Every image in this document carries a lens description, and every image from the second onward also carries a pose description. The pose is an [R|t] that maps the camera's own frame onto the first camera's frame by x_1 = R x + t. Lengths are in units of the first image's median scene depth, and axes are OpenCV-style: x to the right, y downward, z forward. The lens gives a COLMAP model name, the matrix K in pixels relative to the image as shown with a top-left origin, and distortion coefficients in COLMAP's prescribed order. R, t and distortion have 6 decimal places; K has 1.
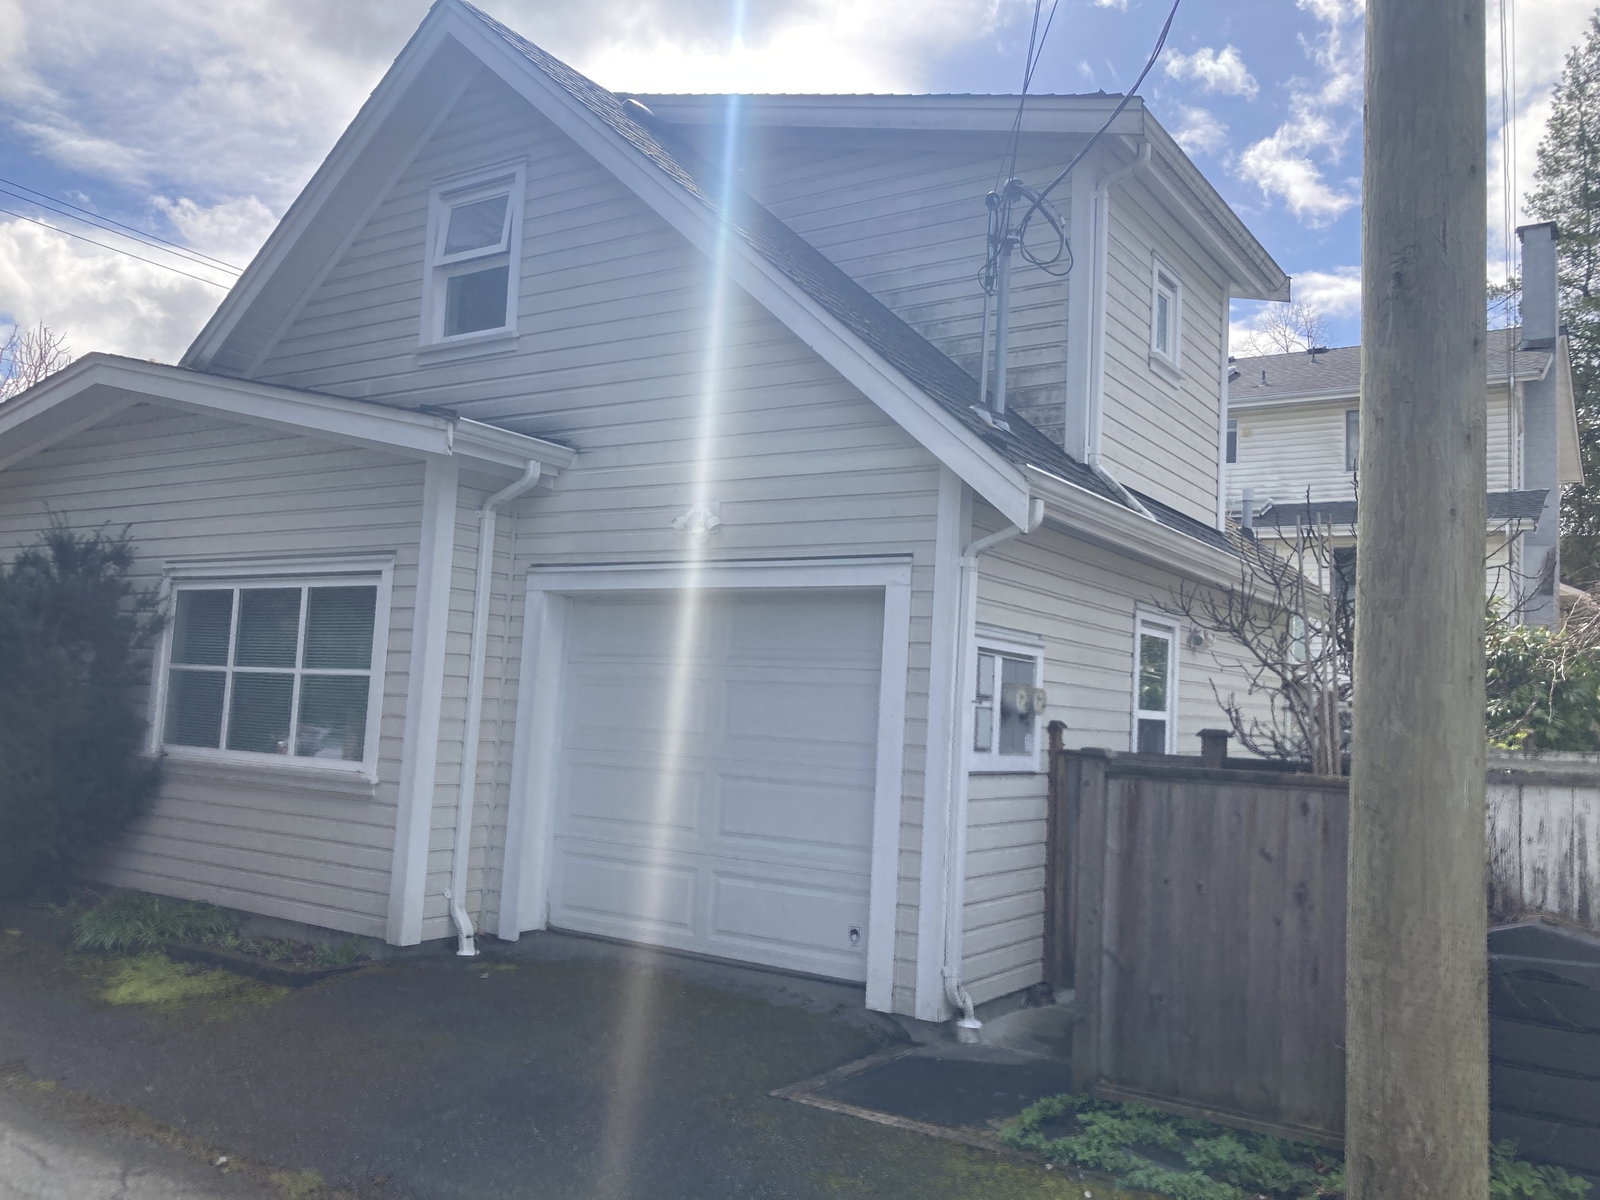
lens RADIAL K [[1311.8, 0, 800.0], [0, 1311.8, 600.0], [0, 0, 1]] dist [0.080551, -0.126576]
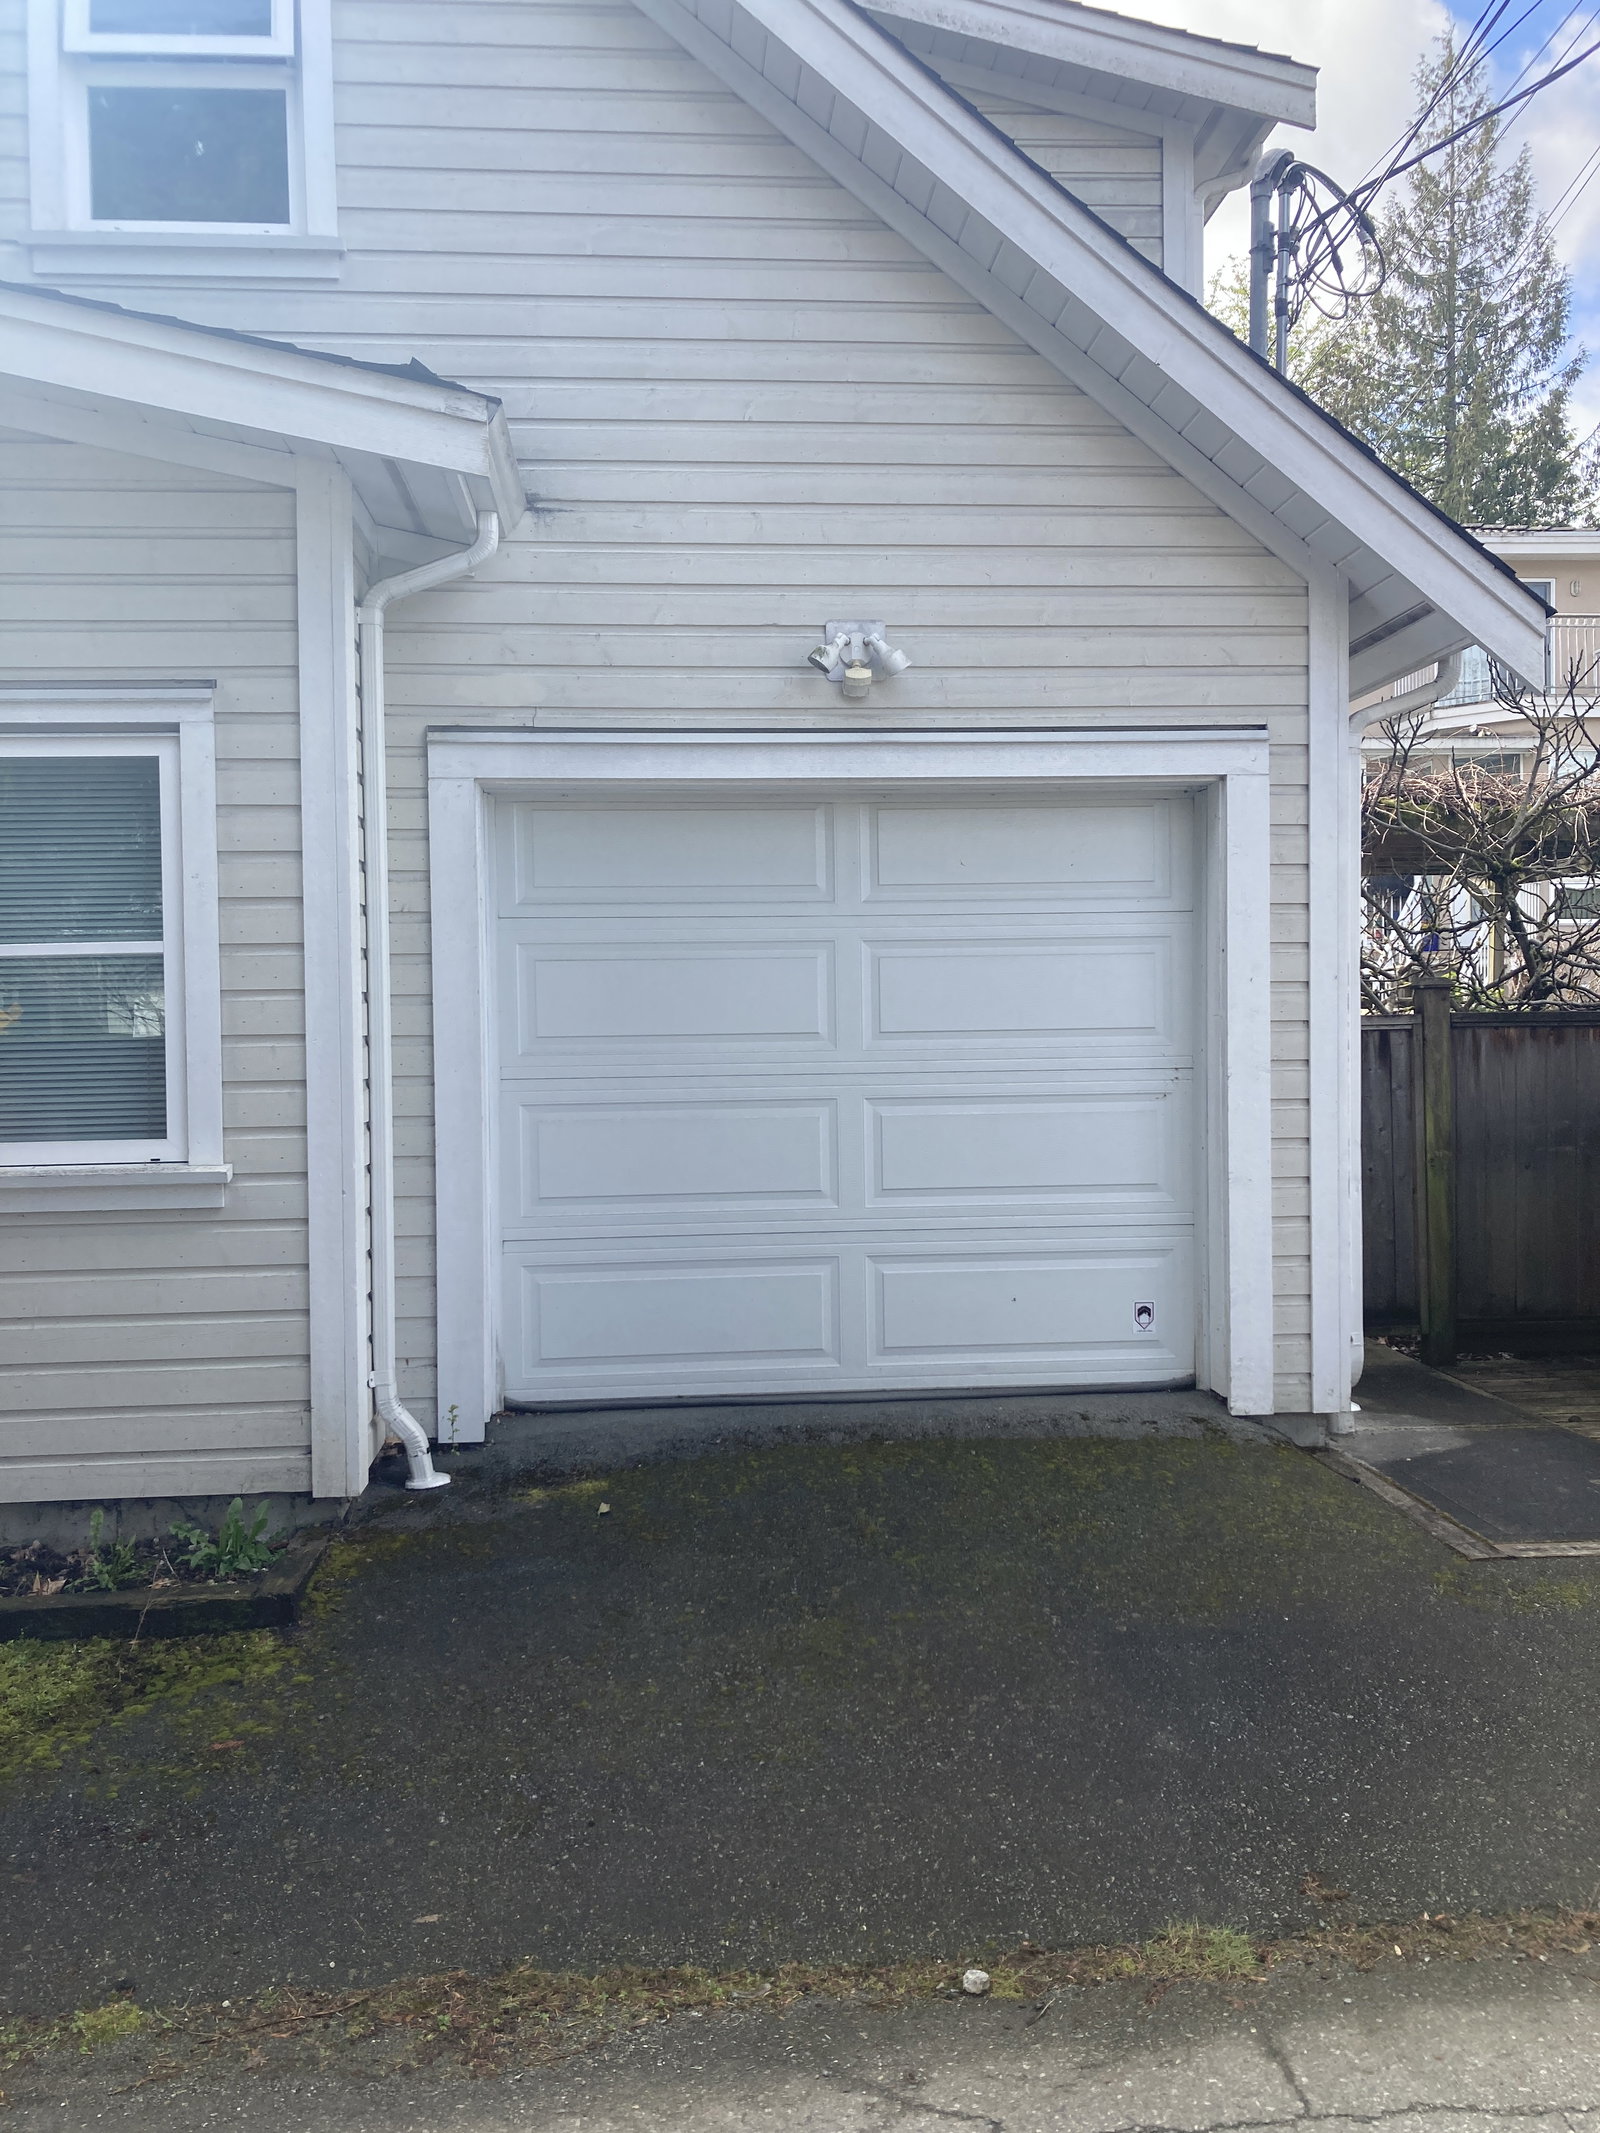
lens RADIAL K [[1748.8, 0, 800.0], [0, 1748.8, 1066.5], [0, 0, 1]] dist [0.080551, -0.126576]
pose [[0.779885, -0.077457, 0.621112, -0.546199], [0.000530, 0.992395, 0.123093, 0.020675], [-0.625923, -0.095669, 0.773995, 0.386587]]
